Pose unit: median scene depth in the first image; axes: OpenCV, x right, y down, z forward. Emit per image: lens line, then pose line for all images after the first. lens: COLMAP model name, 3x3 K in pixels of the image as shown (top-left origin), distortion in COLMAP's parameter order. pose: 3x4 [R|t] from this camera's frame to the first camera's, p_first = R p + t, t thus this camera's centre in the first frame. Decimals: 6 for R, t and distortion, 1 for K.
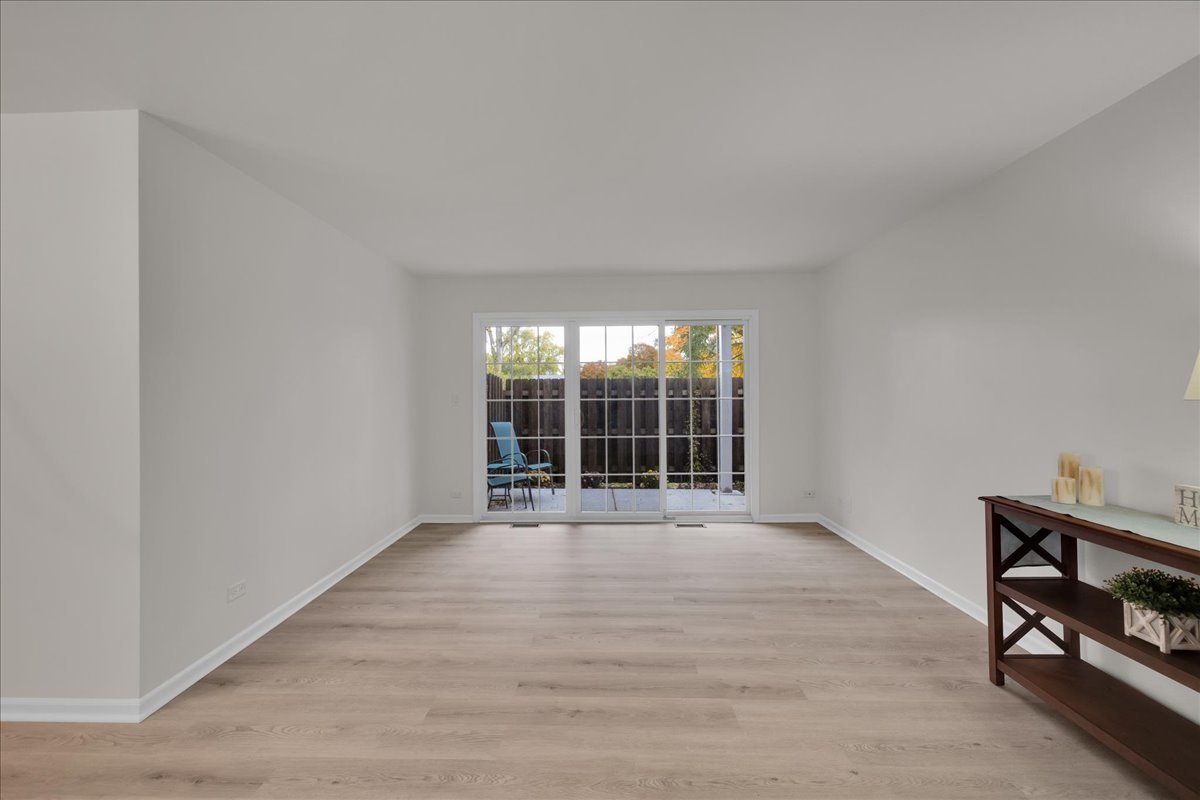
lens RADIAL K [[487.5, 0, 594.0], [0, 487.5, 398.0], [0, 0, 1]] dist [-0.000132, 0.000072]
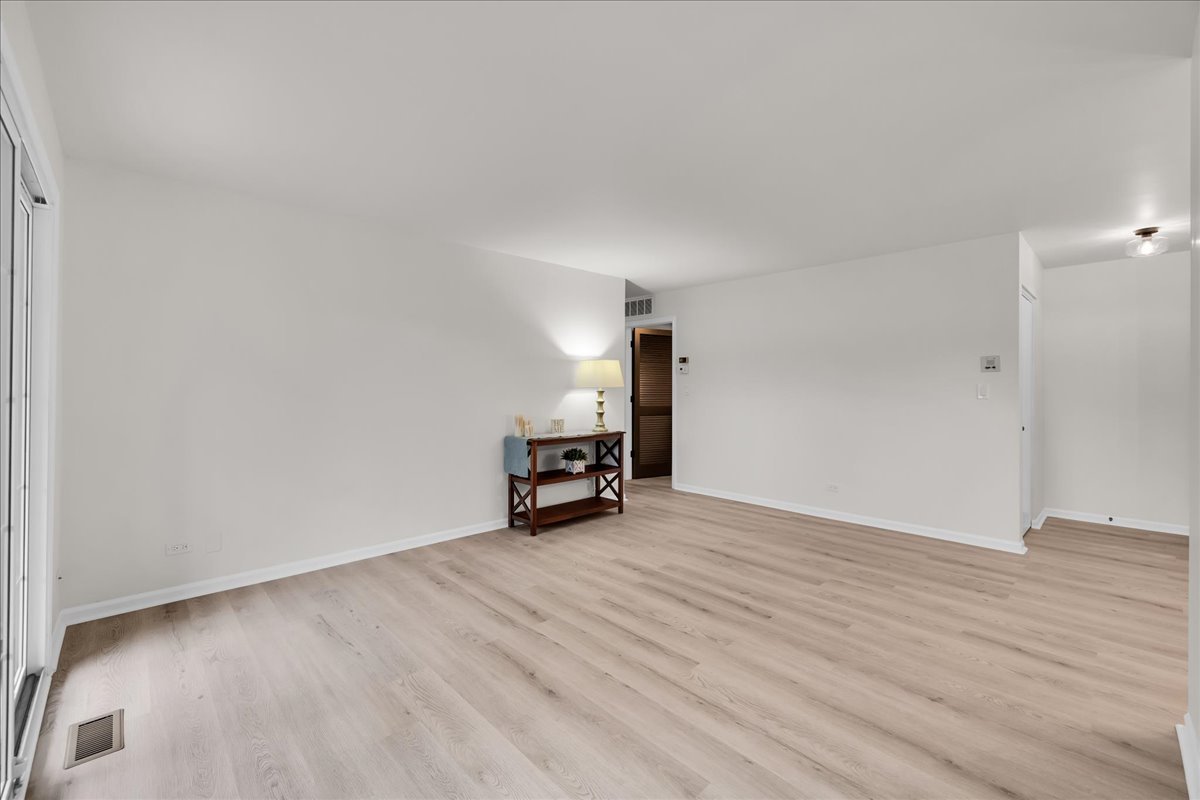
lens RADIAL K [[502.8, 0, 591.4], [0, 502.8, 384.0], [0, 0, 1]] dist [-0.003103, -0.000210]
pose [[-0.699664, 0.011332, 0.714382, -0.685728], [0.009476, 0.999933, -0.006580, 0.003220], [-0.714409, 0.002166, -0.699725, 2.017688]]
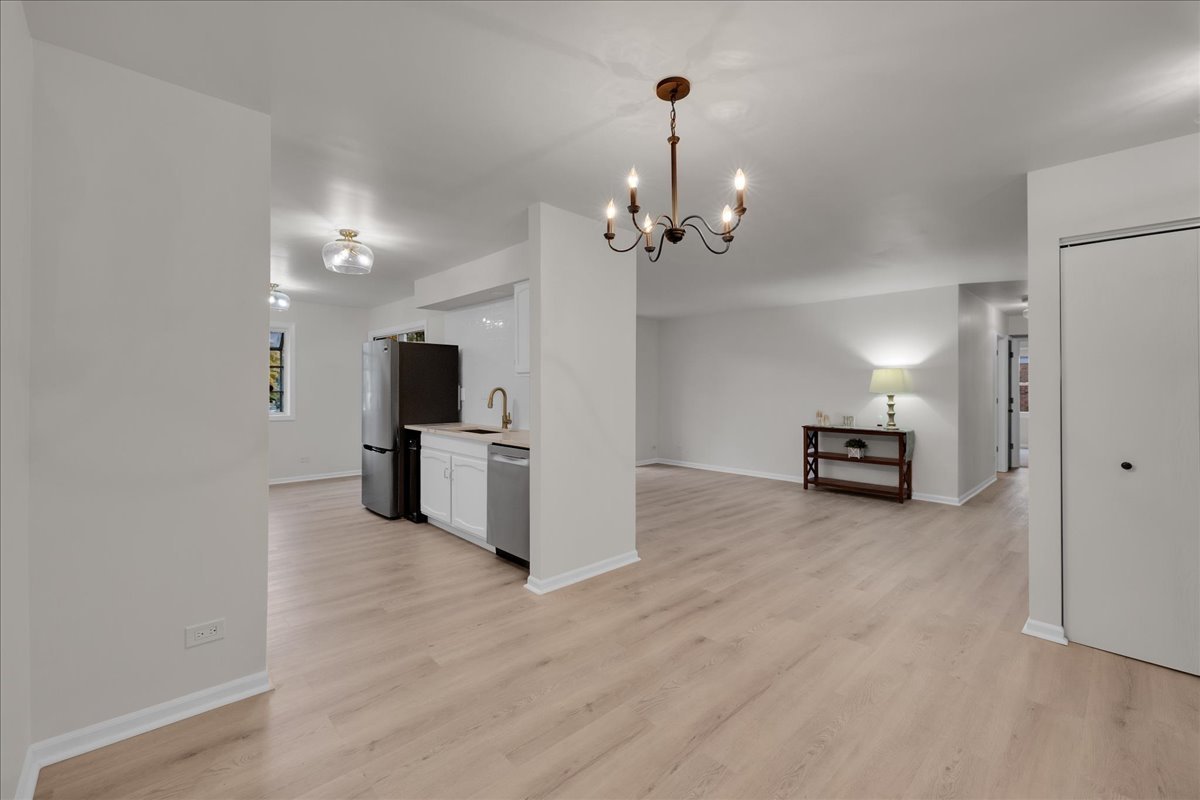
lens RADIAL K [[502.8, 0, 591.4], [0, 502.8, 384.0], [0, 0, 1]] dist [-0.003103, -0.000210]
pose [[0.714271, 0.016526, 0.699674, -1.992847], [-0.006411, 0.999834, -0.017072, 0.015780], [-0.699839, 0.007708, 0.714259, -0.215267]]
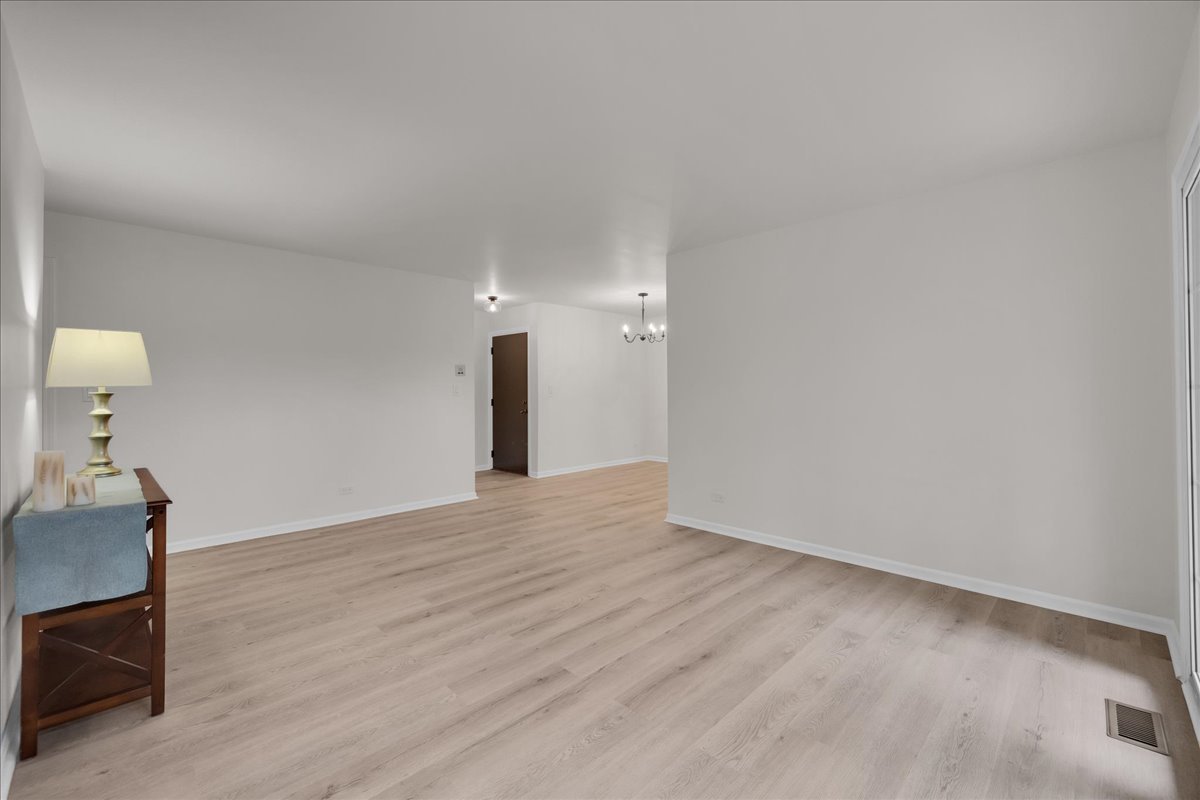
lens RADIAL K [[502.8, 0, 591.4], [0, 502.8, 384.0], [0, 0, 1]] dist [-0.003103, -0.000210]
pose [[-0.692650, 0.004167, -0.721262, 0.847196], [0.006365, 0.999980, -0.000335, 0.005958], [0.721245, -0.004823, -0.692663, 1.973455]]
